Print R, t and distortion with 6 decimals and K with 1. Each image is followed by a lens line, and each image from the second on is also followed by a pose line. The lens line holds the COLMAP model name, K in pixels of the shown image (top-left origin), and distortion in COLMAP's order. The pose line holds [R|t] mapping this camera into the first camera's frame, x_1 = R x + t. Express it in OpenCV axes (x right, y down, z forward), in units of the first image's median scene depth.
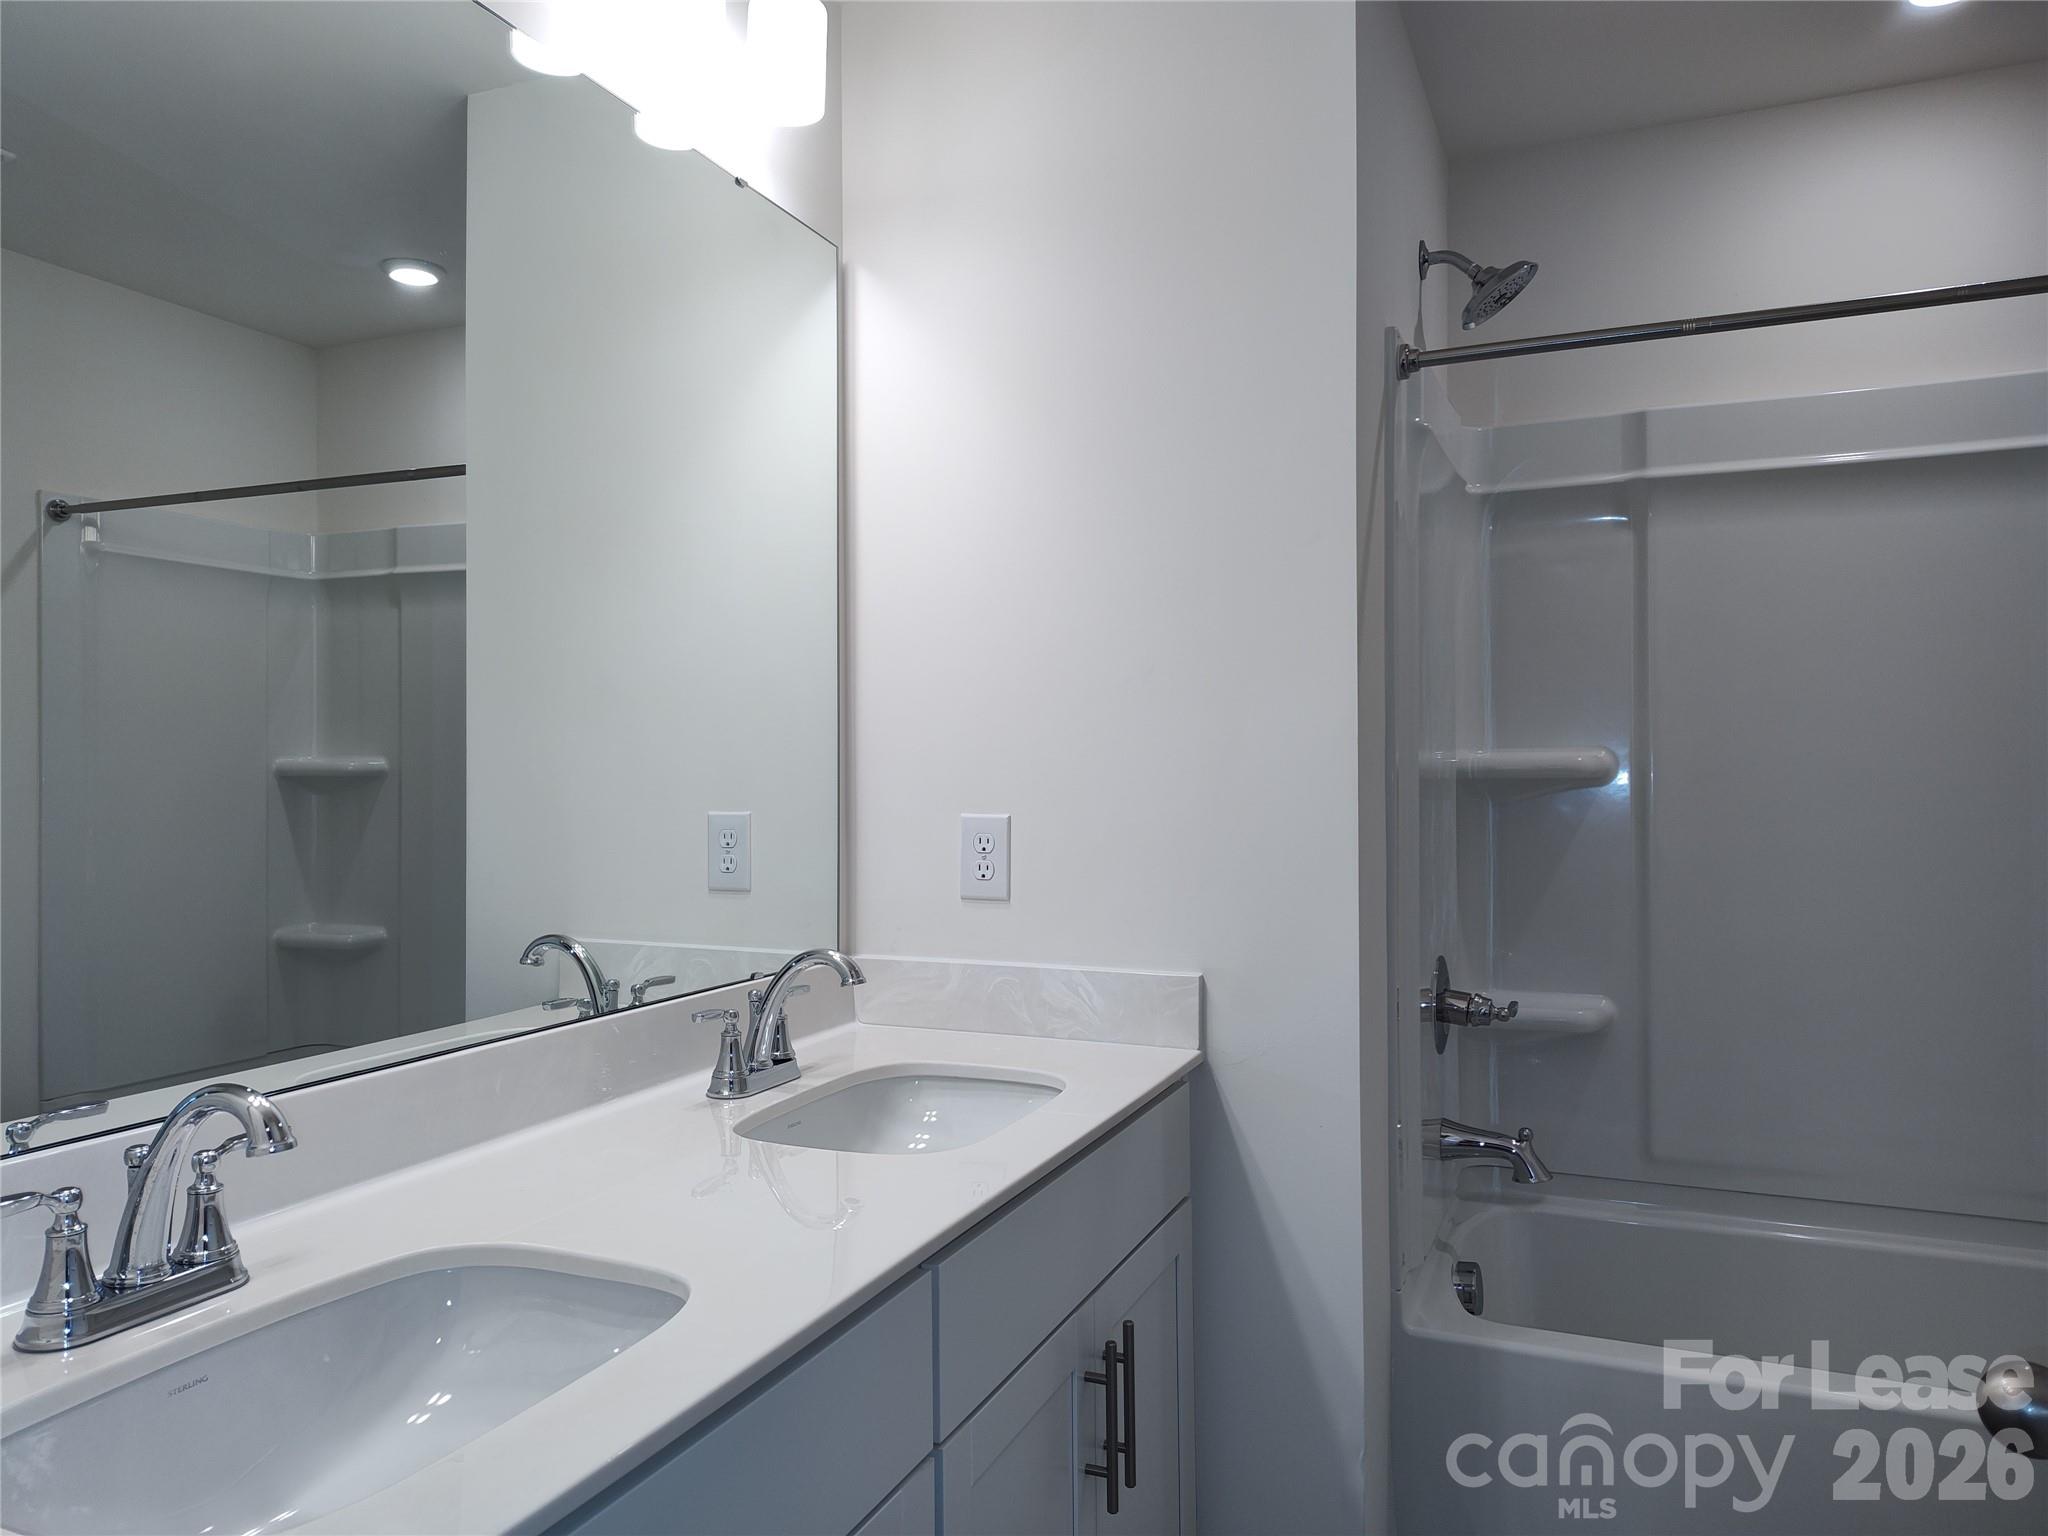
lens RADIAL K [[1386.3, 0, 999.1], [0, 1386.3, 773.1], [0, 0, 1]] dist [0.052103, -0.053450]
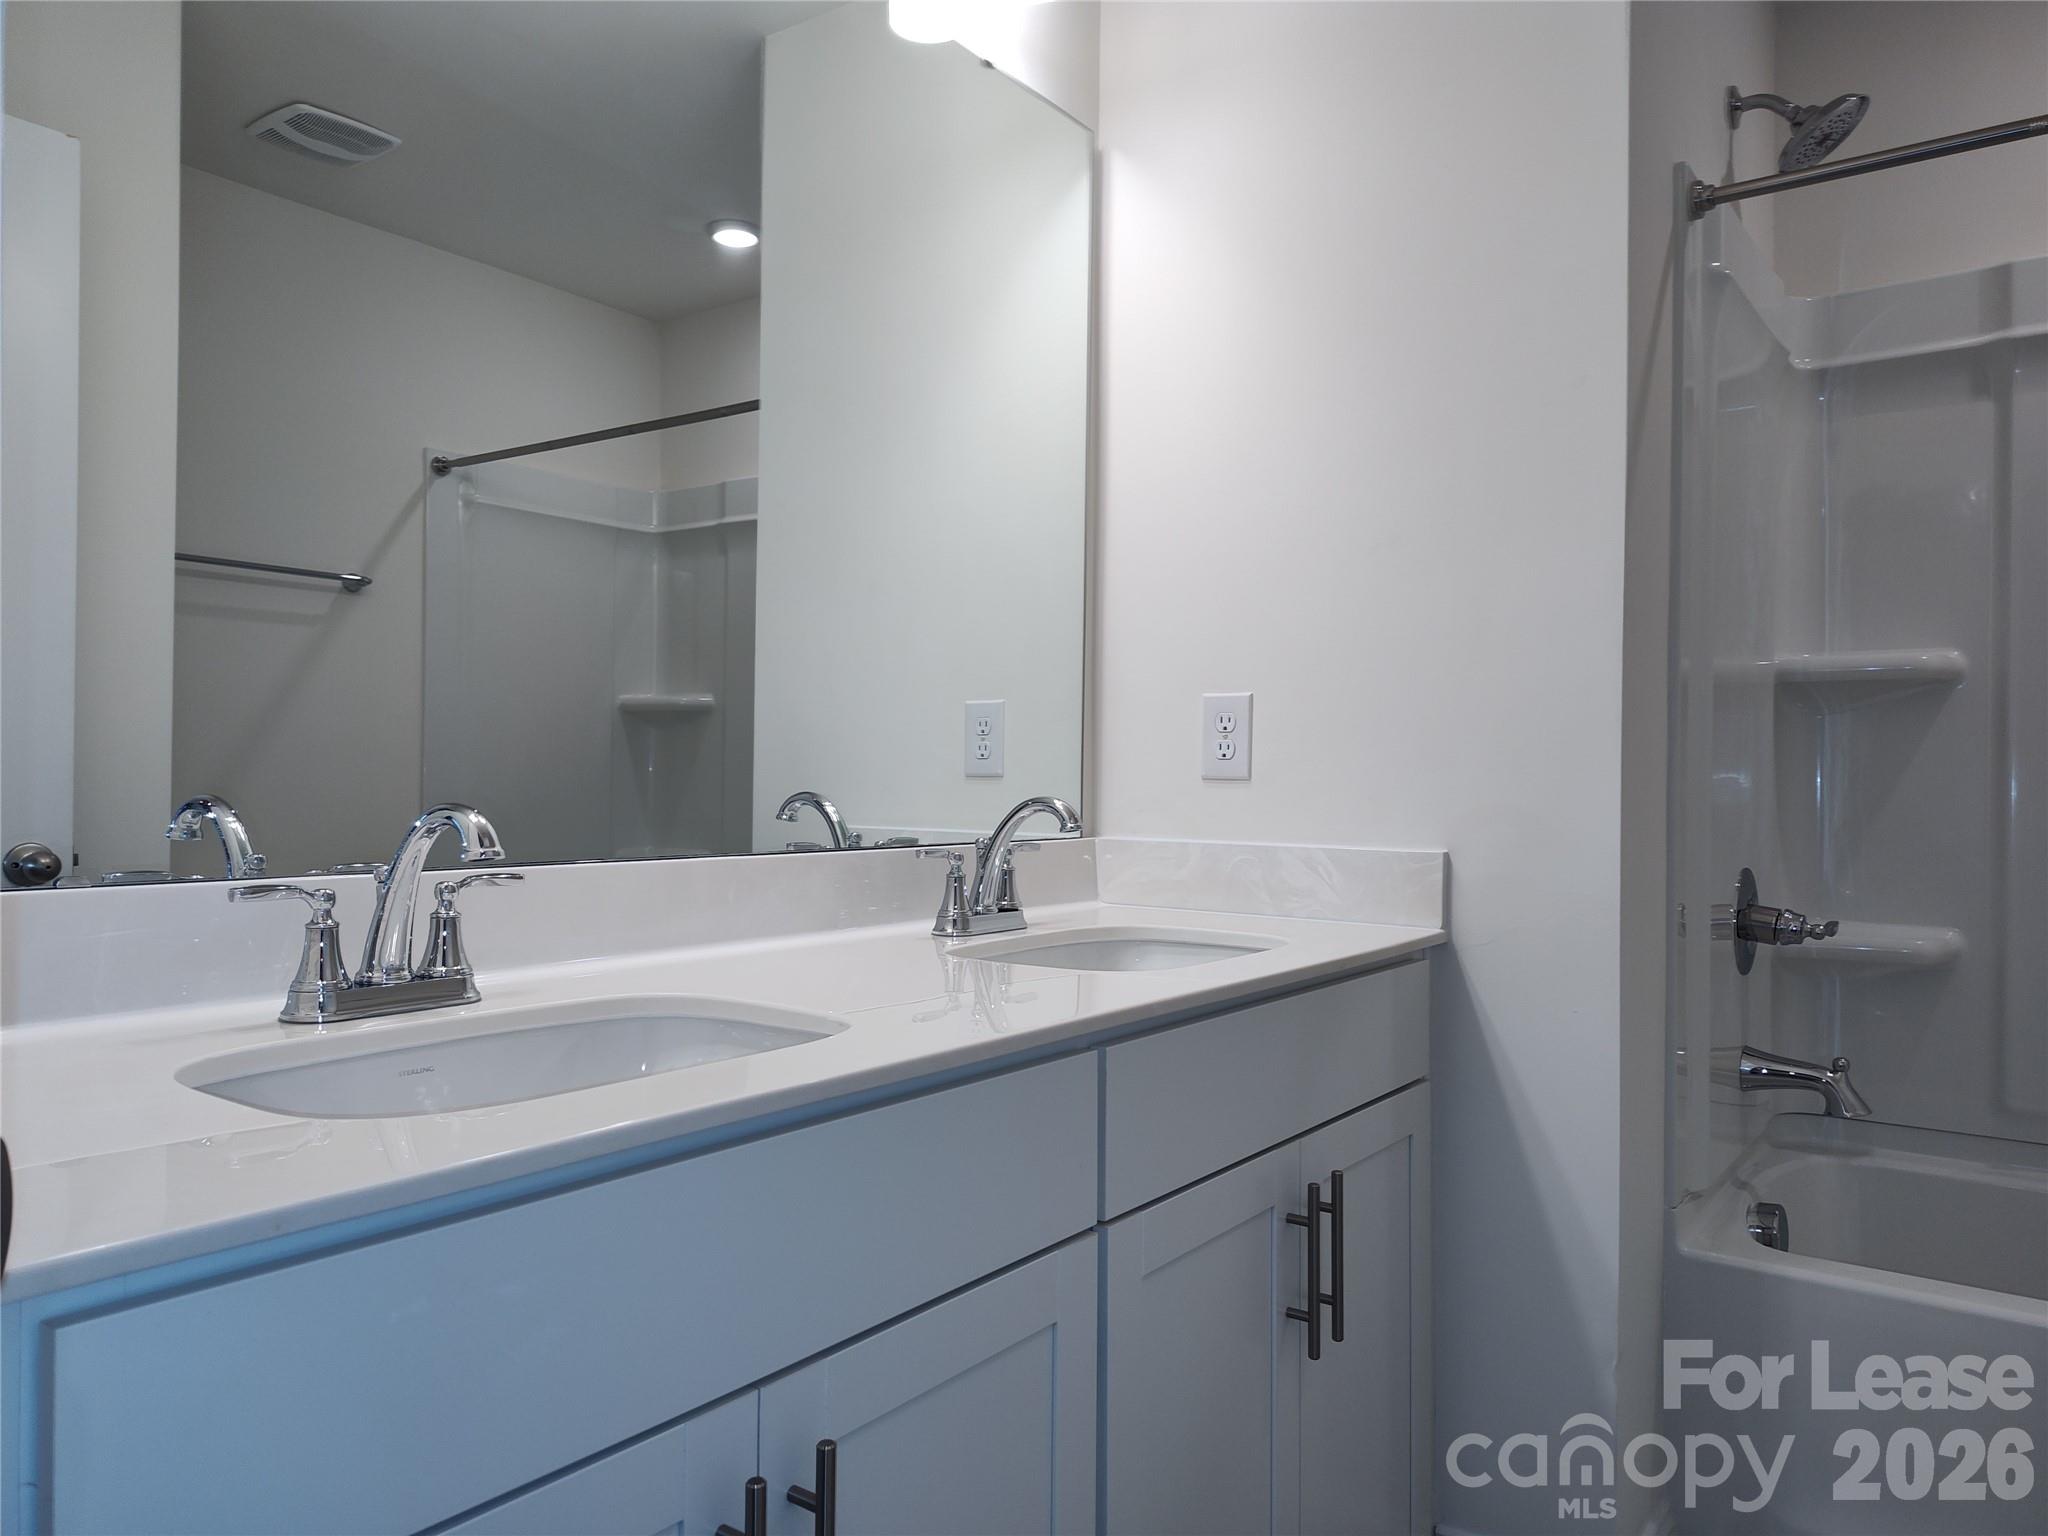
lens RADIAL K [[1386.3, 0, 1030.6], [0, 1386.3, 778.7], [0, 0, 1]] dist [0.052103, -0.053450]
pose [[0.975958, 0.014829, -0.217454, 0.067197], [-0.014949, 0.999888, 0.001091, 0.089287], [0.217446, 0.002186, 0.976070, 0.003758]]
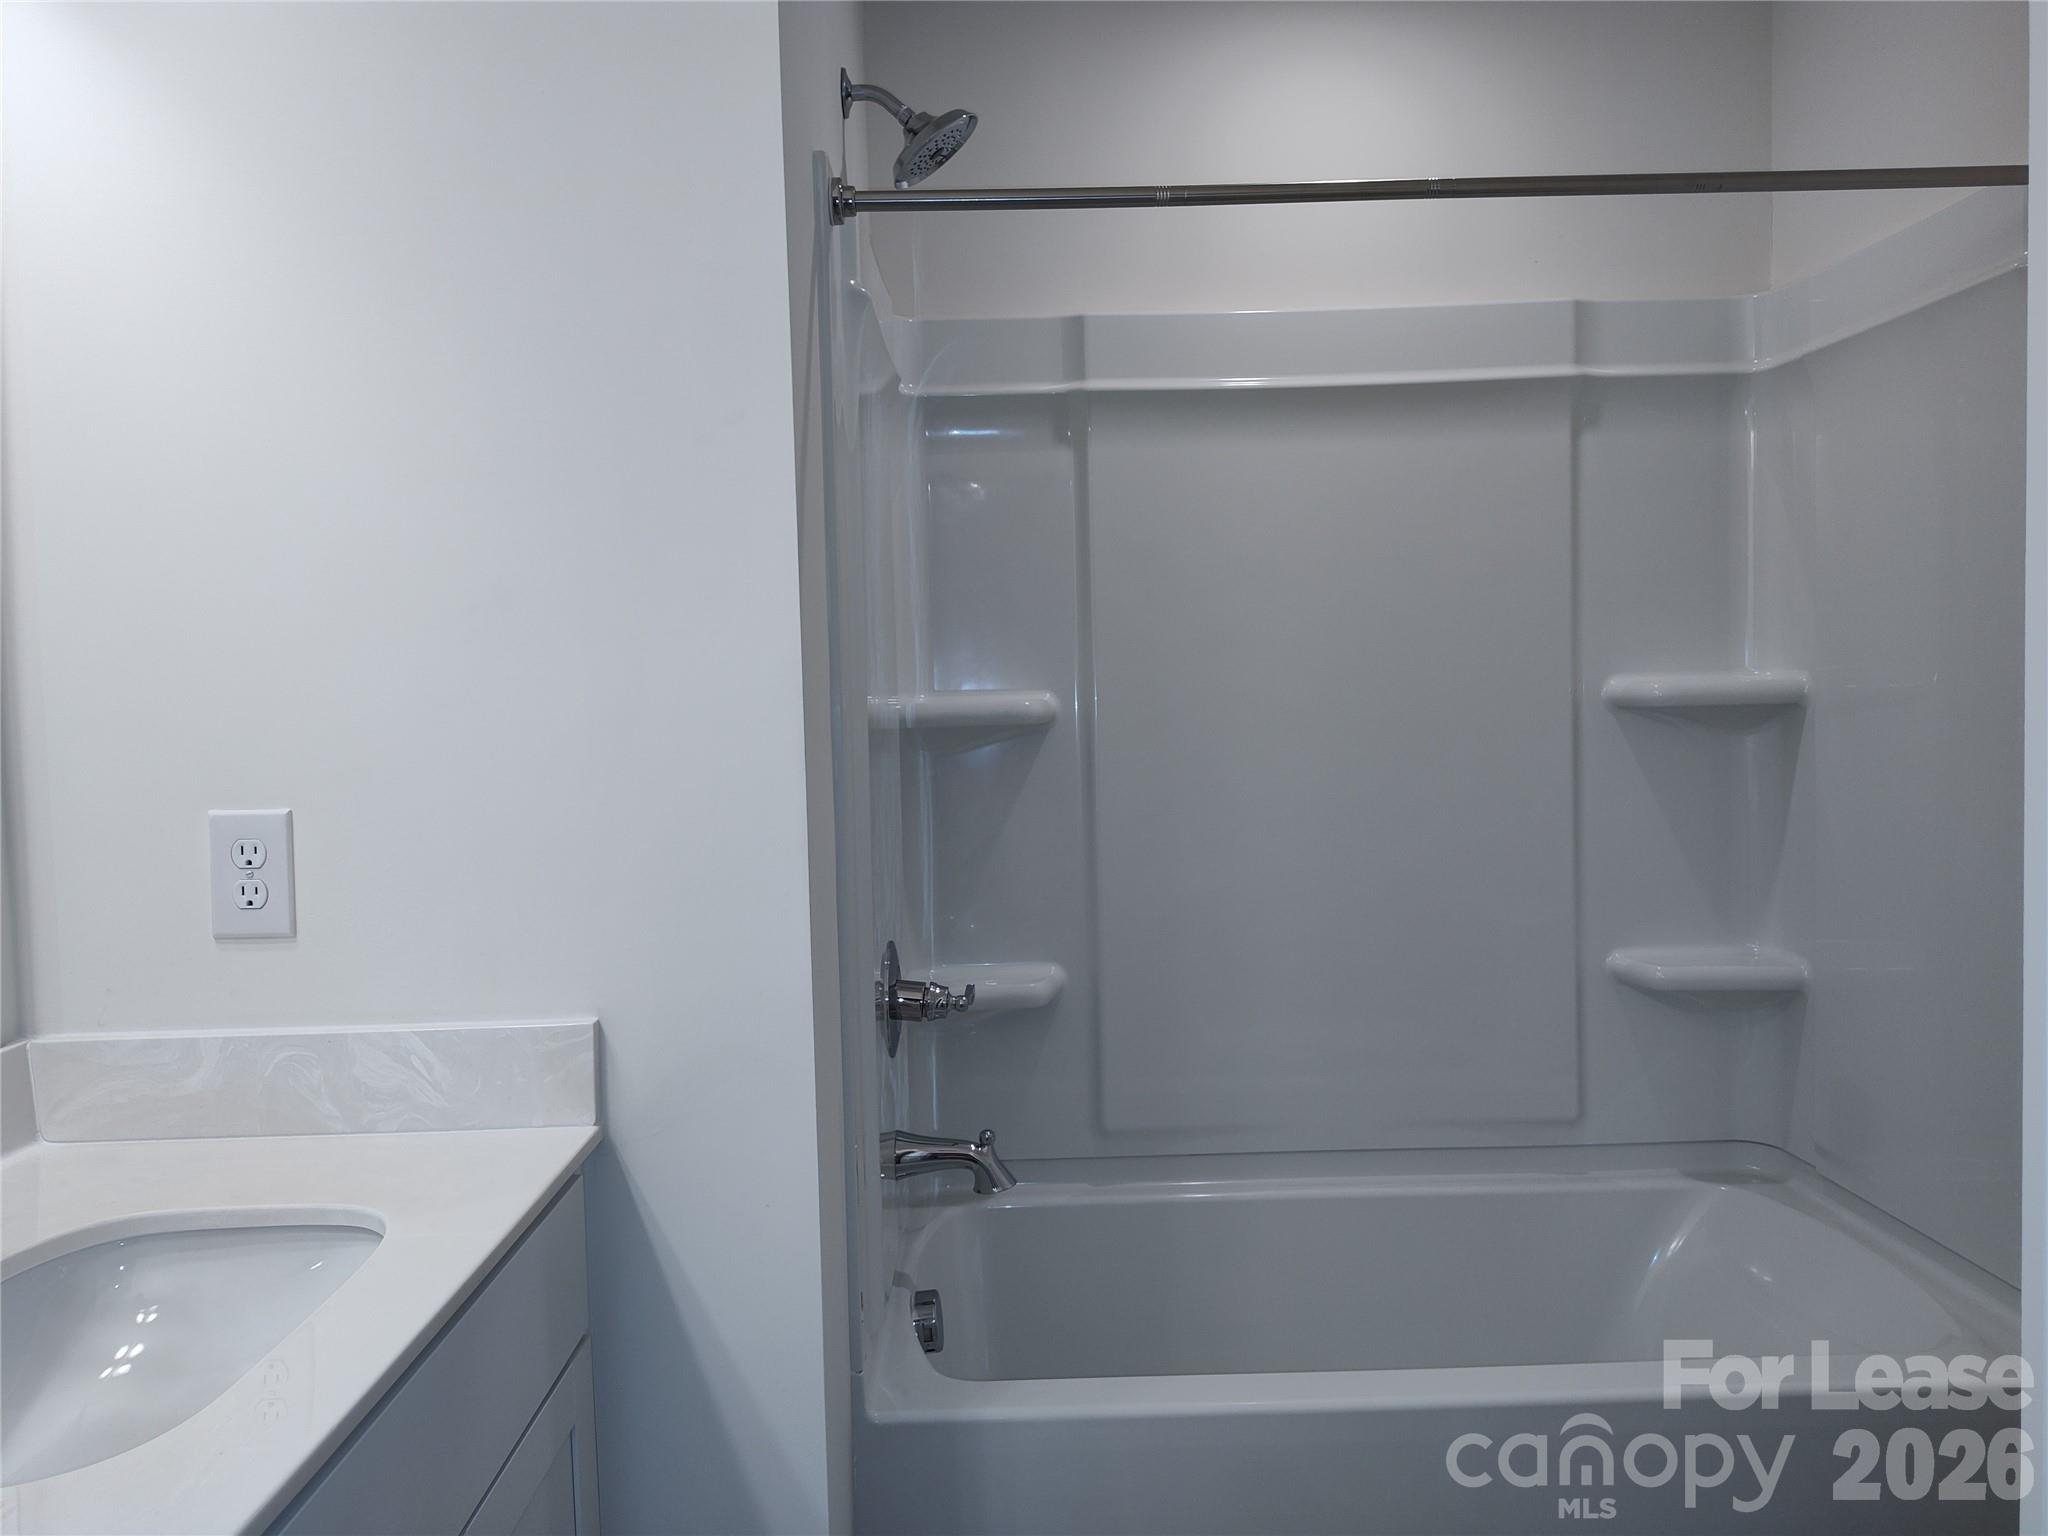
lens RADIAL K [[1386.3, 0, 1011.3], [0, 1386.3, 763.9], [0, 0, 1]] dist [0.052103, -0.053450]
pose [[0.906804, -0.038159, 0.419822, 0.038613], [0.021171, 0.998760, 0.045053, -0.013975], [-0.421020, -0.031966, 0.906488, 0.236834]]
